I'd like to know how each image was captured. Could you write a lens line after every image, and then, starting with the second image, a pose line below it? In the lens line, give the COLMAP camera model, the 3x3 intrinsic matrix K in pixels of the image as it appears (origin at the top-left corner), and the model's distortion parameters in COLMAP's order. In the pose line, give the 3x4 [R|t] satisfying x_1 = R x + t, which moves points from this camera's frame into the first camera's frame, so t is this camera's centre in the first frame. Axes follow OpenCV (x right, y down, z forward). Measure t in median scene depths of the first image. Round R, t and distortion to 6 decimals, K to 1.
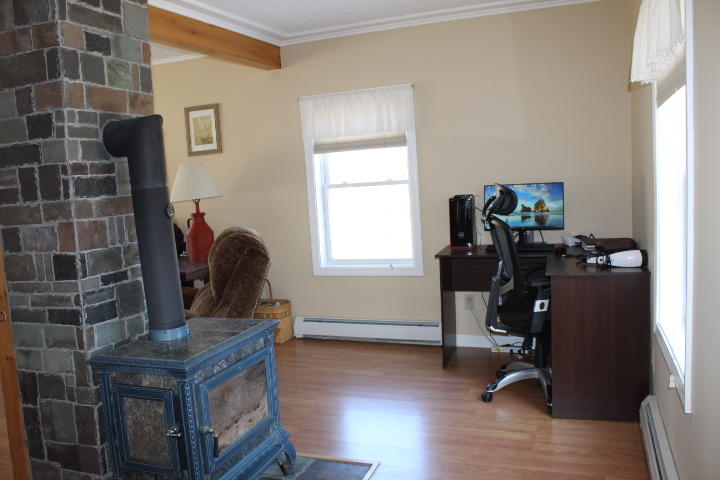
lens RADIAL K [[608.5, 0, 354.3], [0, 608.5, 242.2], [0, 0, 1]] dist [-0.140615, 0.119325]
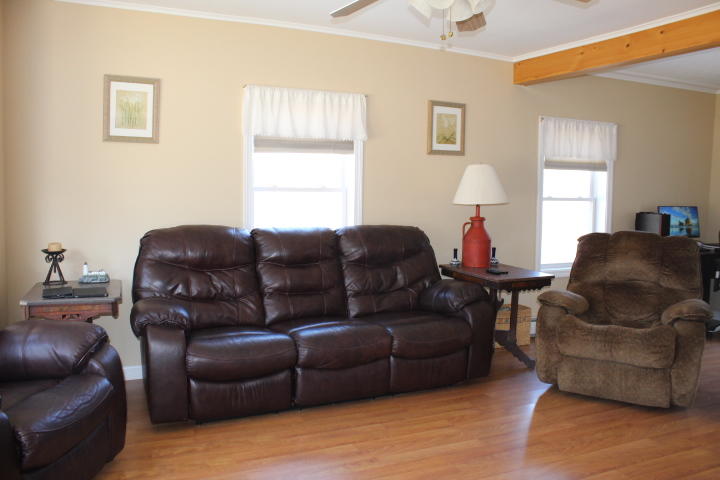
lens RADIAL K [[608.5, 0, 364.1], [0, 608.5, 243.0], [0, 0, 1]] dist [-0.140615, 0.119325]
pose [[0.665474, 0.007133, 0.746387, -1.679338], [0.020675, 0.999395, -0.027985, 0.021662], [-0.746135, 0.034055, 0.664923, 0.785234]]
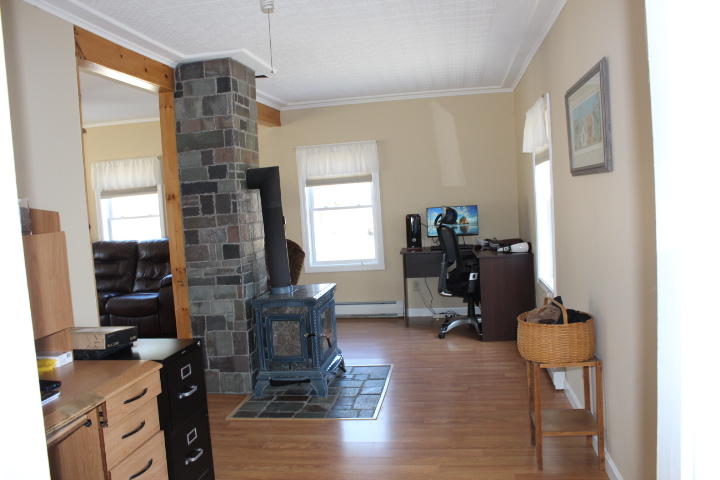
lens RADIAL K [[608.5, 0, 360.3], [0, 608.5, 242.9], [0, 0, 1]] dist [-0.140615, 0.119325]
pose [[0.977846, -0.014155, 0.208847, -0.362586], [0.023761, 0.998768, -0.043558, 0.077311], [-0.207973, 0.047555, 0.976978, -0.624907]]
